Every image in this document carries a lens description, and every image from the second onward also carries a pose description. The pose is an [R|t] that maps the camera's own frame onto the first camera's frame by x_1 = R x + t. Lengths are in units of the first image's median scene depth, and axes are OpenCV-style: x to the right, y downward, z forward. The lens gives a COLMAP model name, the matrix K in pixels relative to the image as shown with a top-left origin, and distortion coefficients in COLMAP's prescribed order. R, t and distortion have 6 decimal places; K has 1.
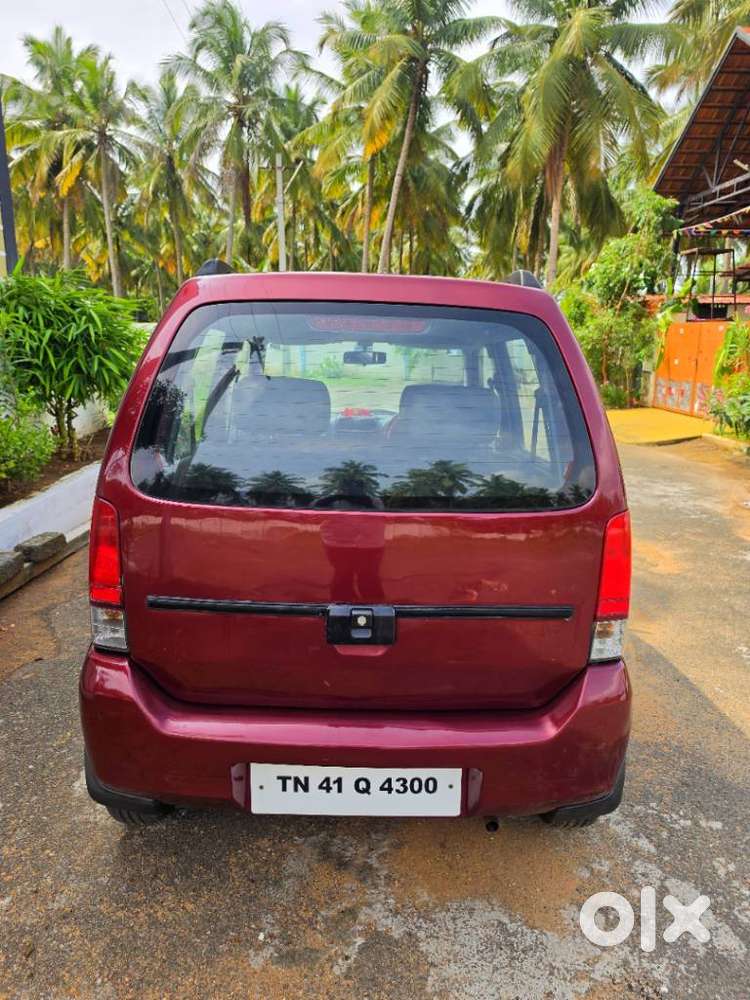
lens RADIAL K [[678.4, 0, 375.0], [0, 678.4, 500.0], [0, 0, 1]] dist [-0.019005, 0.001466]
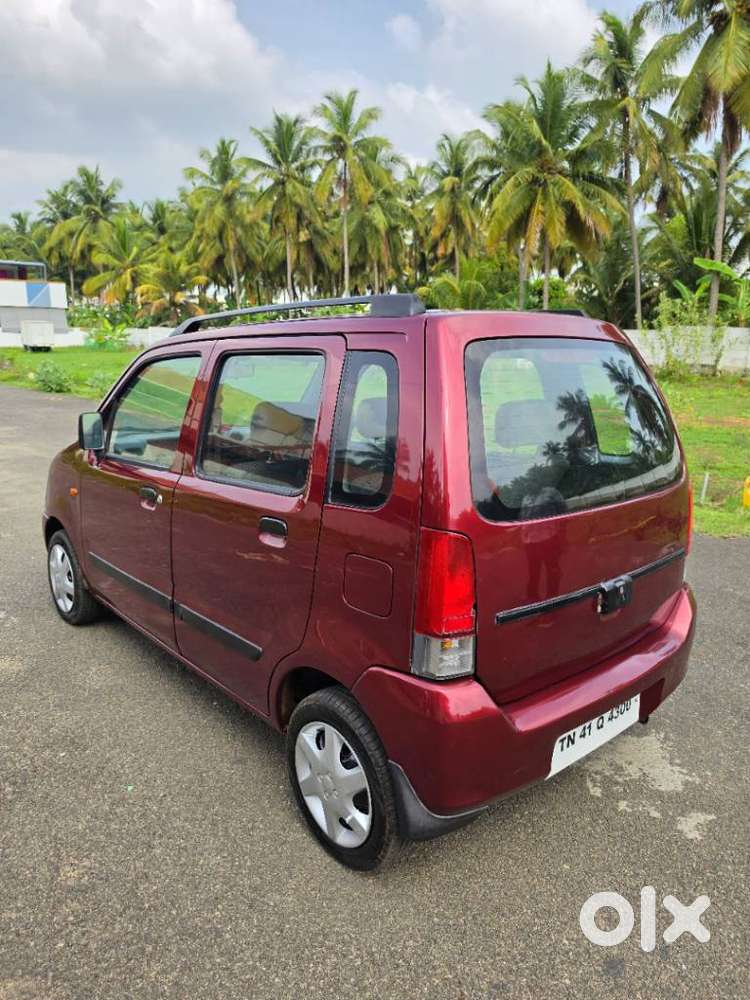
lens RADIAL K [[686.6, 0, 375.0], [0, 686.6, 500.0], [0, 0, 1]] dist [-0.001335, -0.005240]
pose [[0.731622, -0.128264, 0.669536, -1.143039], [0.131261, 0.990267, 0.046274, -0.107082], [-0.668954, 0.054029, 0.741337, 0.306488]]
